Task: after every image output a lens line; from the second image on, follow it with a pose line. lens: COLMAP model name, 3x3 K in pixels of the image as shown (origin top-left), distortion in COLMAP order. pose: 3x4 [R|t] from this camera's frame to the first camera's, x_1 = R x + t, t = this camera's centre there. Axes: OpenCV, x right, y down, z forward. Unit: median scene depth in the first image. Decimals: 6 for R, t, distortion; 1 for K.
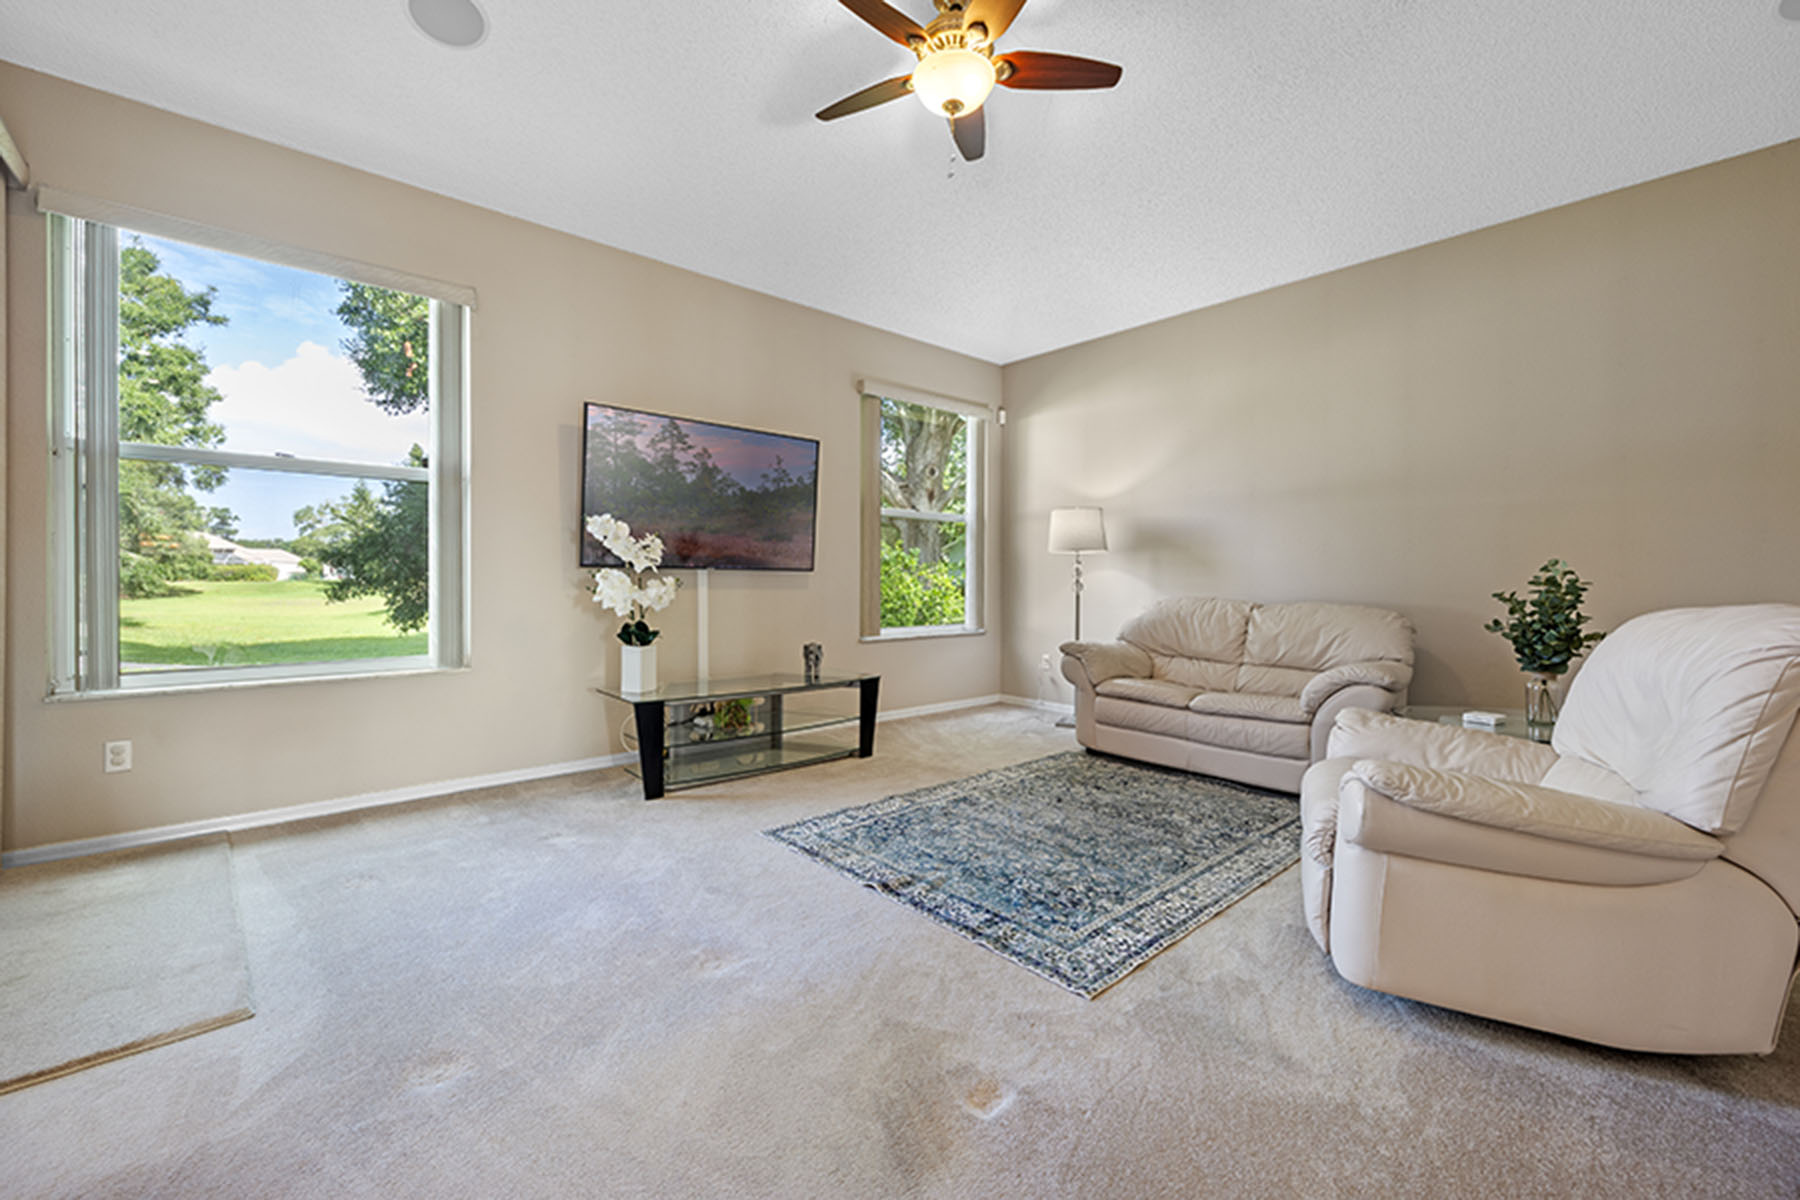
lens RADIAL K [[725.5, 0, 897.1], [0, 725.5, 584.6], [0, 0, 1]] dist [0.003861, 0.000589]
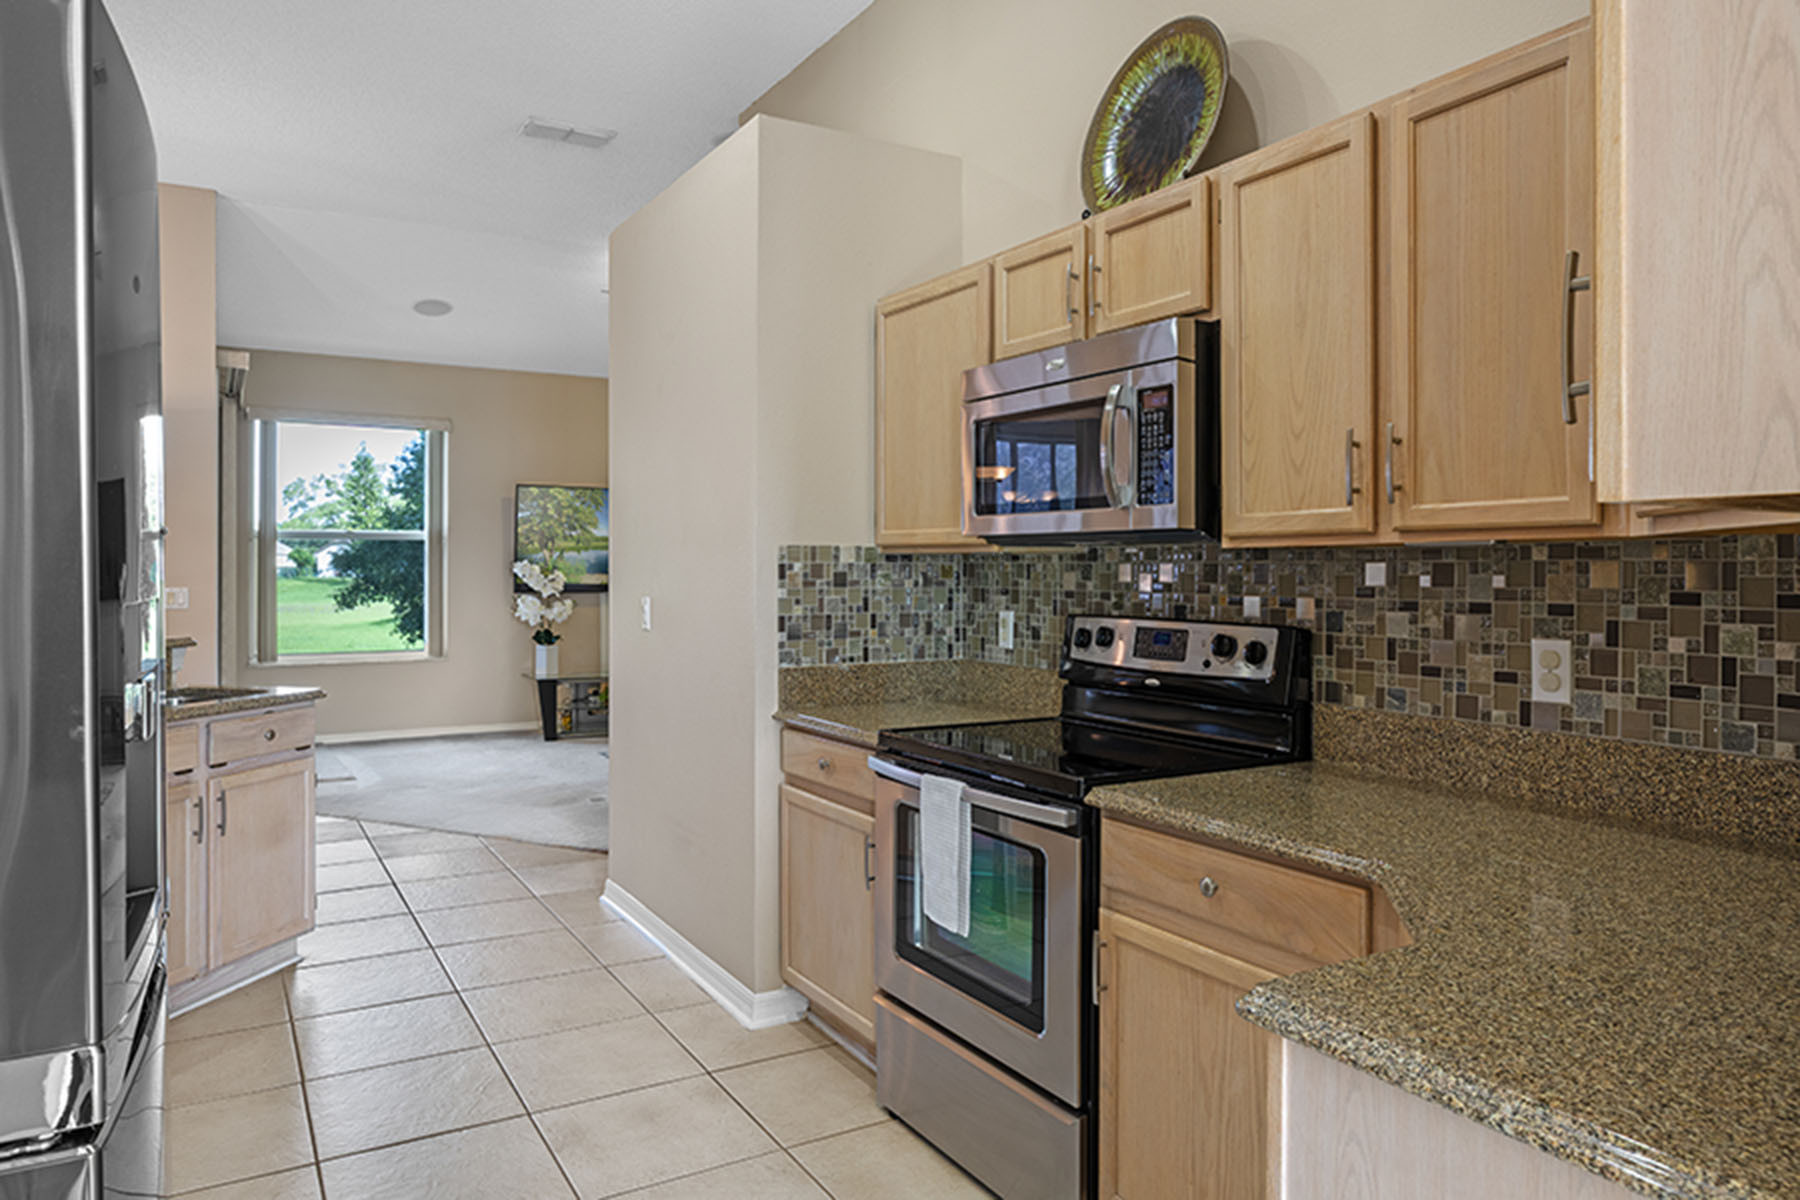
lens RADIAL K [[1161.2, 0, 906.2], [0, 1161.2, 568.1], [0, 0, 1]] dist [-0.004241, -0.003826]
pose [[0.981090, -0.001858, -0.193542, 0.744390], [-0.000457, 0.999929, -0.011914, -0.042539], [0.193550, 0.011777, 0.981020, -1.085824]]
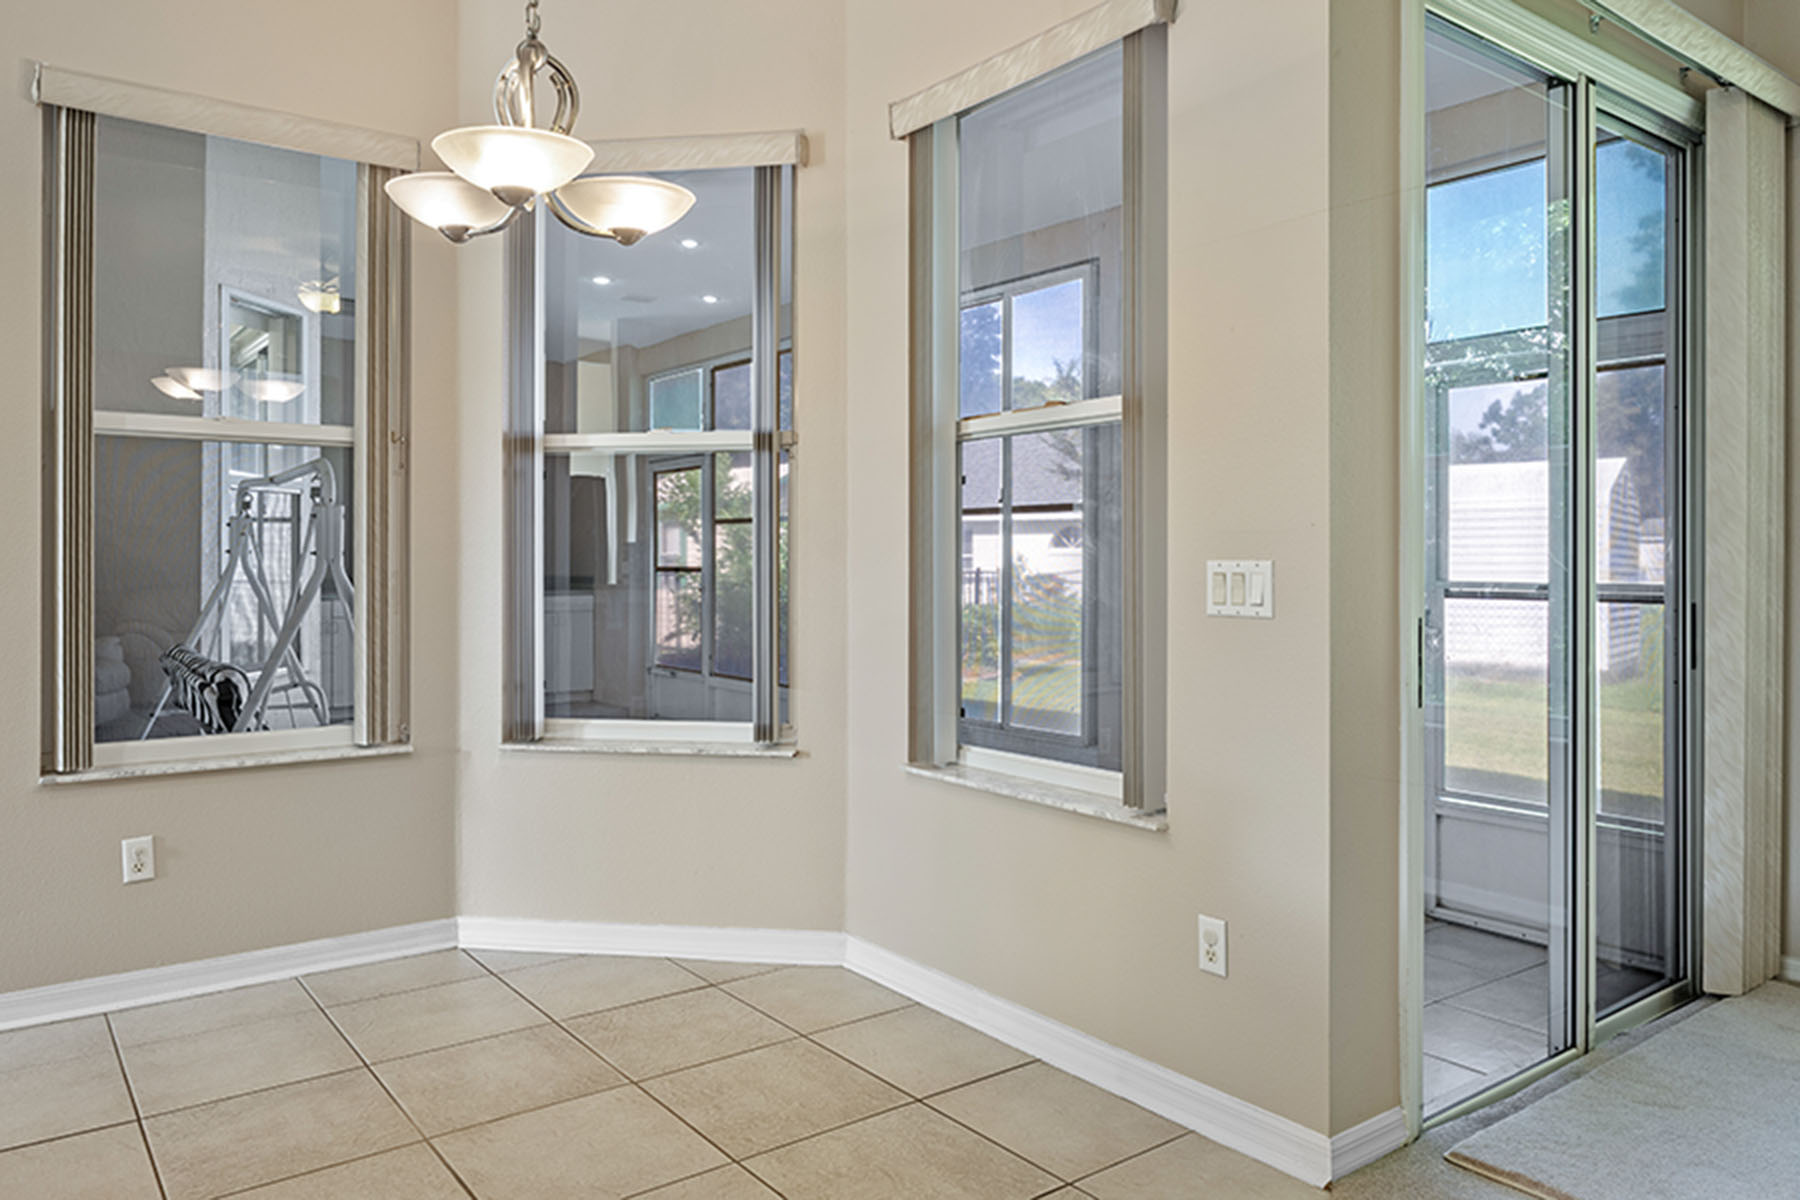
lens RADIAL K [[1235.2, 0, 878.8], [0, 1235.2, 552.5], [0, 0, 1]] dist [0.000947, -0.000320]
pose [[-0.093443, -0.008422, -0.995589, 0.138591], [-0.010945, 0.999912, -0.007432, -0.031860], [0.995564, 0.010202, -0.093527, 0.083910]]
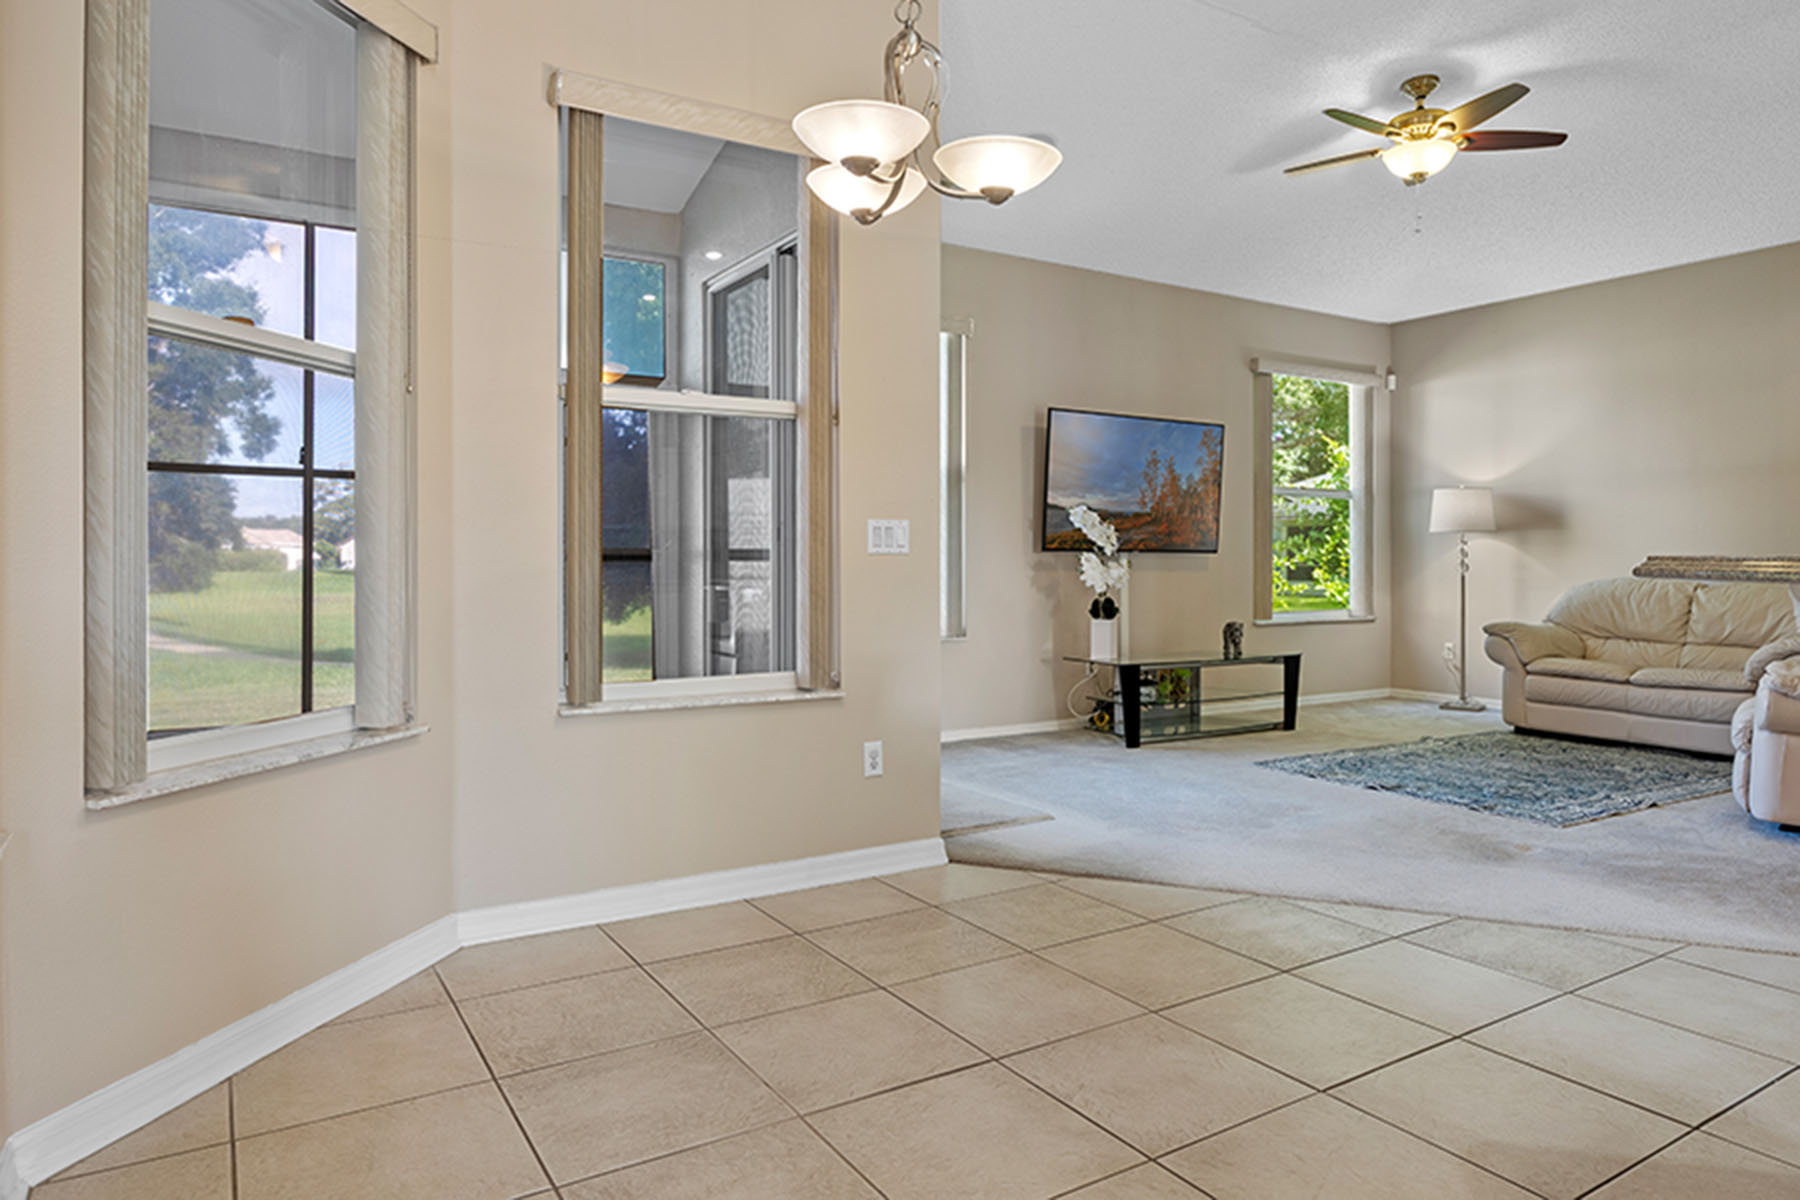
lens RADIAL K [[1108.5, 0, 890.3], [0, 1108.5, 565.3], [0, 0, 1]] dist [-0.006952, -0.004422]
pose [[0.983212, -0.004868, -0.182403, -0.316206], [0.003542, 0.999965, -0.007595, 0.009402], [0.182433, 0.006822, 0.983195, -0.678009]]
